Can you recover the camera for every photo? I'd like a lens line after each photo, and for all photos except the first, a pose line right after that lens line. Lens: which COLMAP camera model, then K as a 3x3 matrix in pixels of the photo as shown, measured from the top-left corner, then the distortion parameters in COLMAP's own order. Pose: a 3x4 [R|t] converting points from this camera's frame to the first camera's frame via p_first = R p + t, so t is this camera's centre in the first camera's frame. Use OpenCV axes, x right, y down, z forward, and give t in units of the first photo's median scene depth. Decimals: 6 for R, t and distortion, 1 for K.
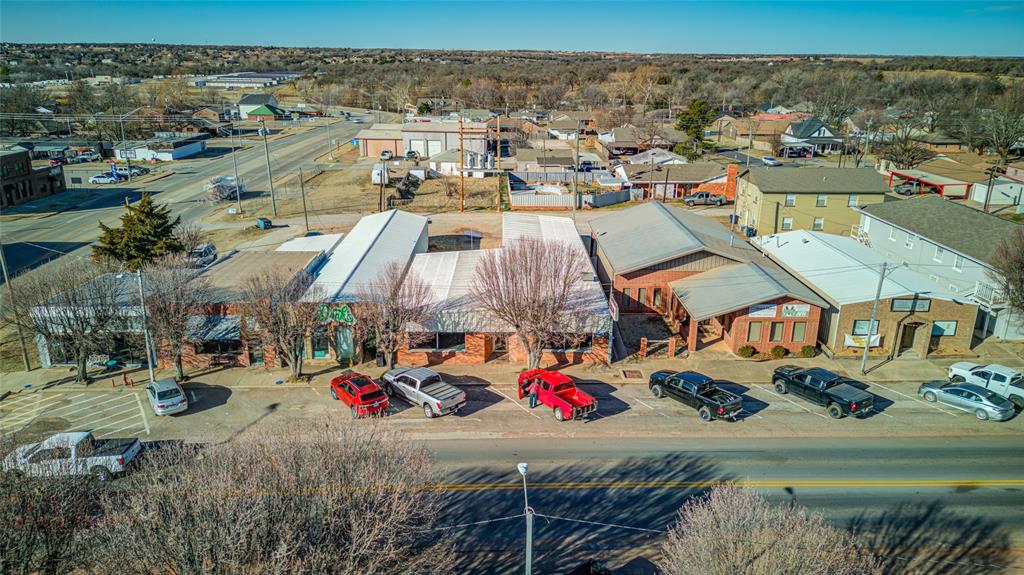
lens RADIAL K [[724.2, 0, 513.7], [0, 724.2, 287.0], [0, 0, 1]] dist [0.030194, -0.017544]
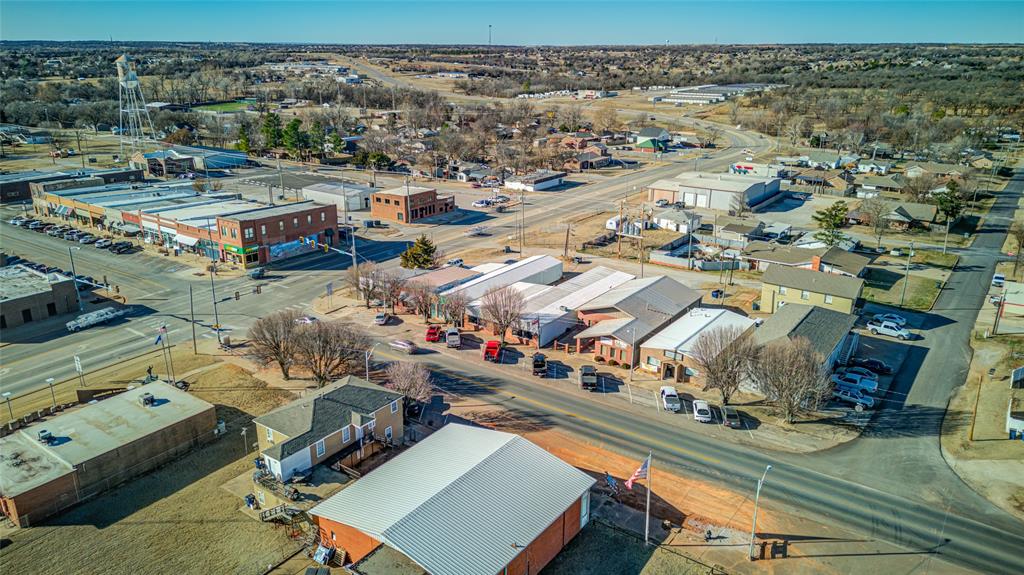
lens RADIAL K [[724.2, 0, 513.3], [0, 724.2, 289.2], [0, 0, 1]] dist [0.030194, -0.017544]
pose [[0.795757, 0.185753, -0.576425, 0.864285], [-0.178138, 0.981487, 0.070363, -0.139621], [0.578824, 0.046691, 0.814115, -0.553461]]
